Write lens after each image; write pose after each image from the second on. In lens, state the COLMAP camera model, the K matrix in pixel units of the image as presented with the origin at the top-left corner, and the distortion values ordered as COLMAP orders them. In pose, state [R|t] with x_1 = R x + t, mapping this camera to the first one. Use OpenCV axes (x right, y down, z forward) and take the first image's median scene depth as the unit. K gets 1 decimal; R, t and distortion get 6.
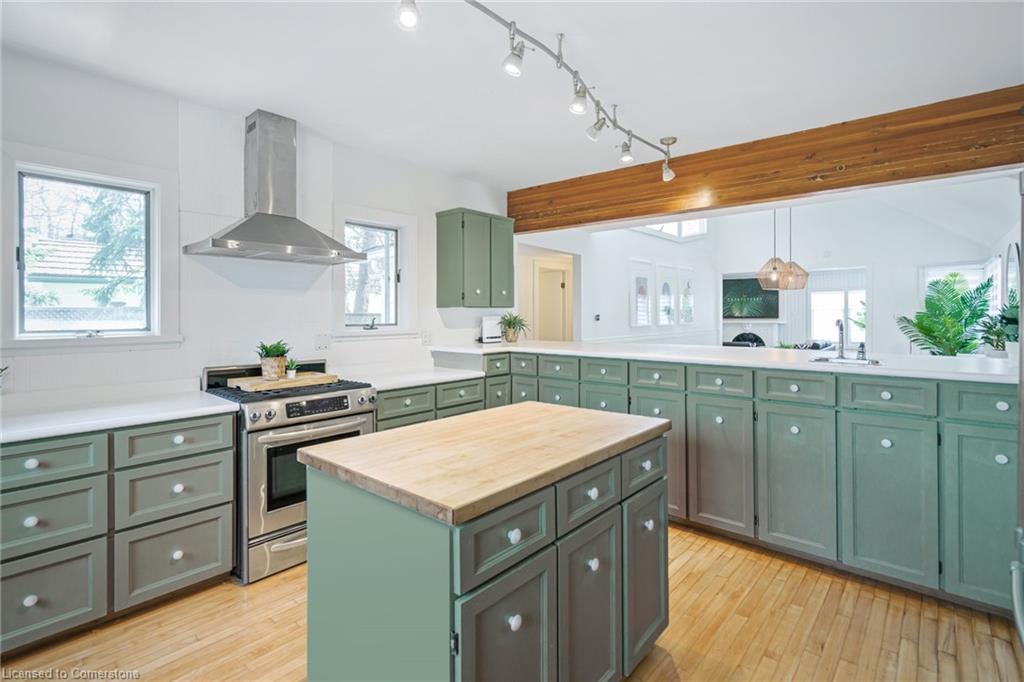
lens RADIAL K [[499.5, 0, 516.9], [0, 499.5, 308.7], [0, 0, 1]] dist [0.016030, 0.000214]
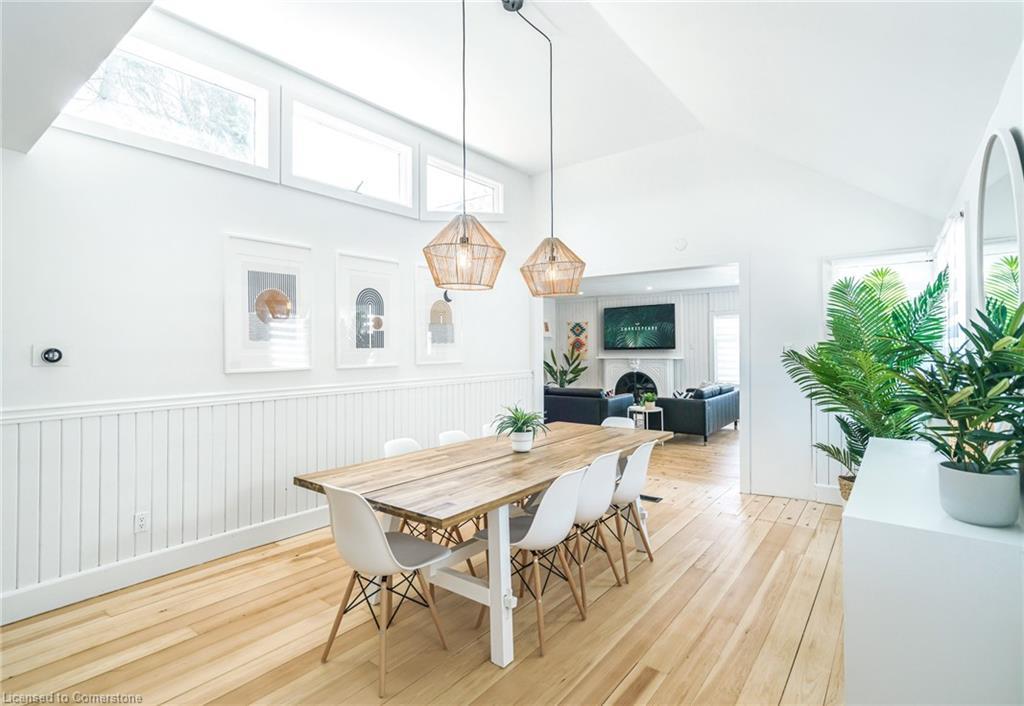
lens RADIAL K [[495.7, 0, 514.5], [0, 495.7, 338.7], [0, 0, 1]] dist [-0.003411, 0.000430]
pose [[0.999309, -0.004611, 0.036870, 0.453858], [0.004822, 0.999972, -0.005636, 0.004766], [-0.036843, 0.005810, 0.999304, 0.486613]]
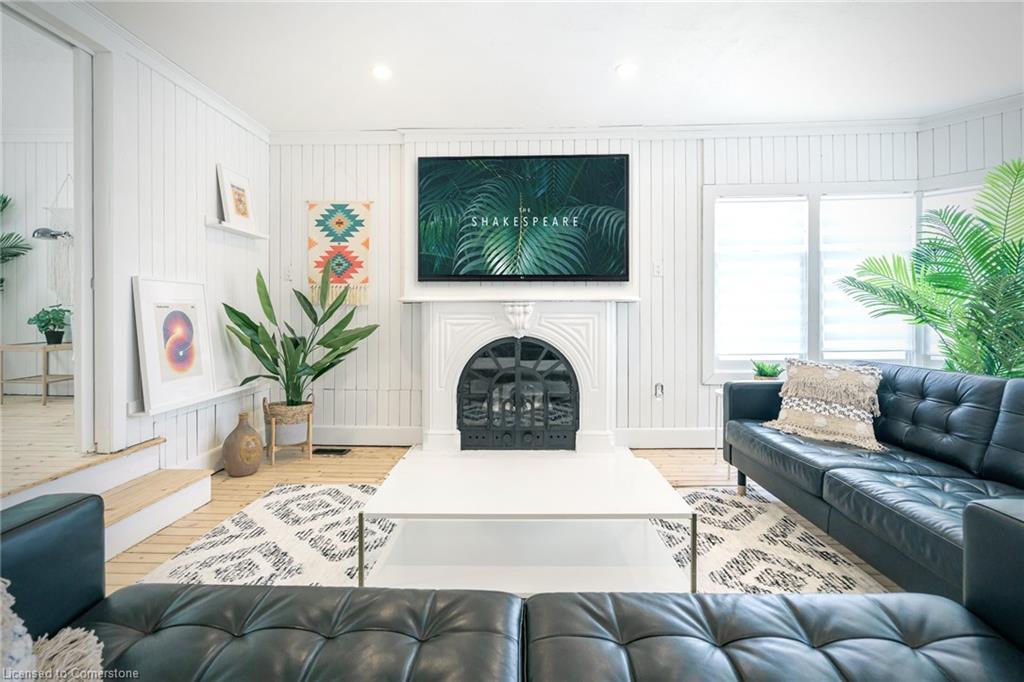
lens RADIAL K [[479.6, 0, 518.5], [0, 479.6, 317.4], [0, 0, 1]] dist [-0.011304, 0.002837]
pose [[0.794286, -0.005243, 0.607522, 0.538309], [-0.006825, 0.999823, 0.017551, 0.060440], [-0.607506, -0.018087, 0.794109, 1.430924]]
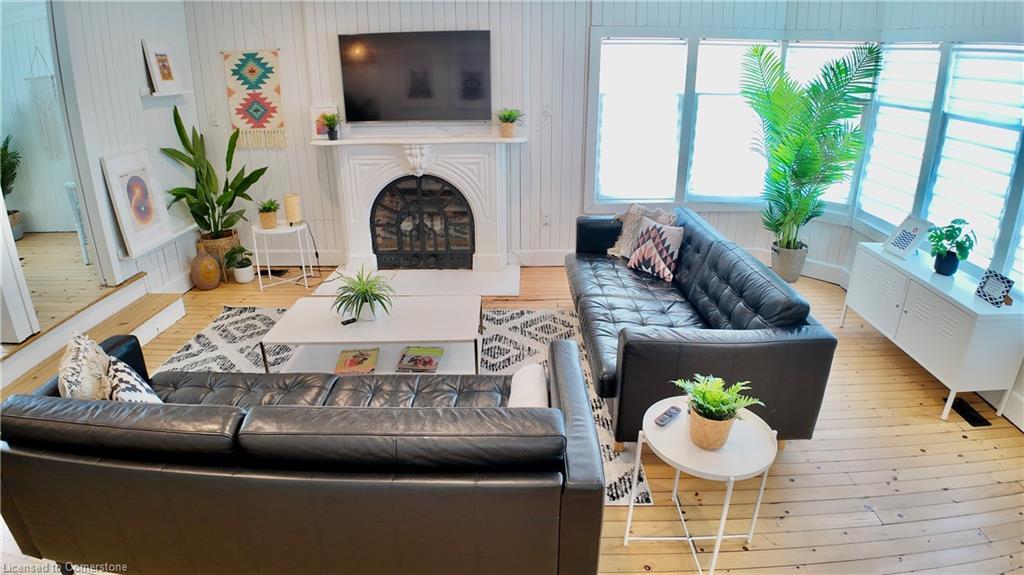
lens RADIAL K [[541.8, 0, 503.5], [0, 541.8, 285.0], [0, 0, 1]] dist [-0.097859, -0.010686]
pose [[0.796042, -0.223530, 0.562451, 0.536739], [0.003594, 0.931030, 0.364924, -0.016870], [-0.605230, -0.288474, 0.741943, 1.268222]]
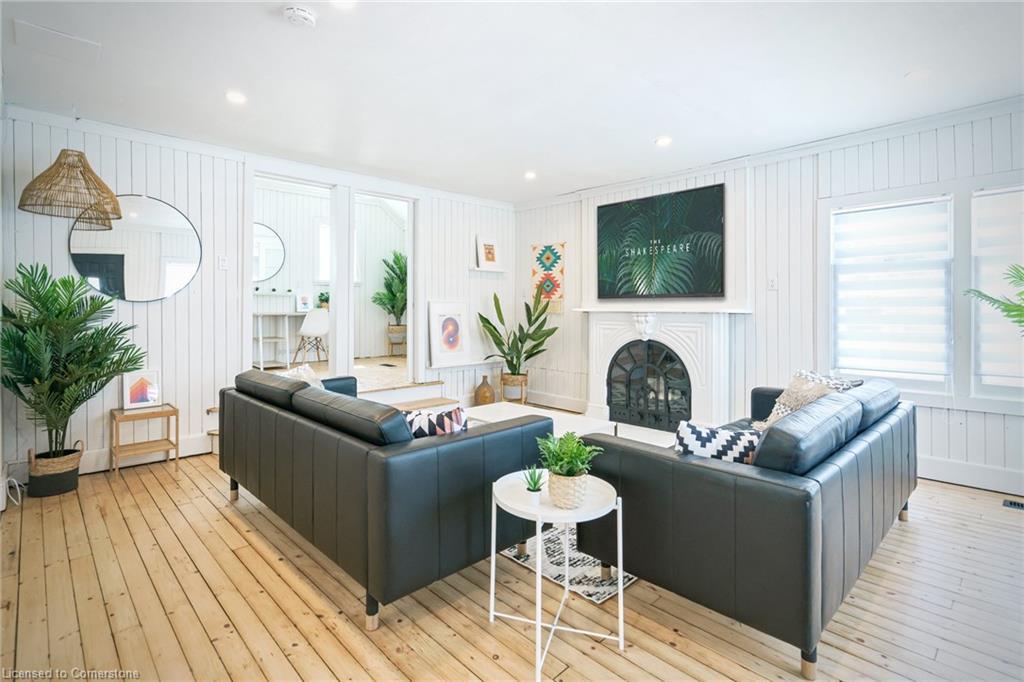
lens RADIAL K [[499.5, 0, 519.7], [0, 499.5, 311.8], [0, 0, 1]] dist [0.016030, 0.000214]
pose [[0.994273, 0.004759, -0.106767, 0.734986], [-0.002248, 0.999718, 0.023632, 0.037350], [0.106849, -0.023257, 0.994003, 1.152872]]
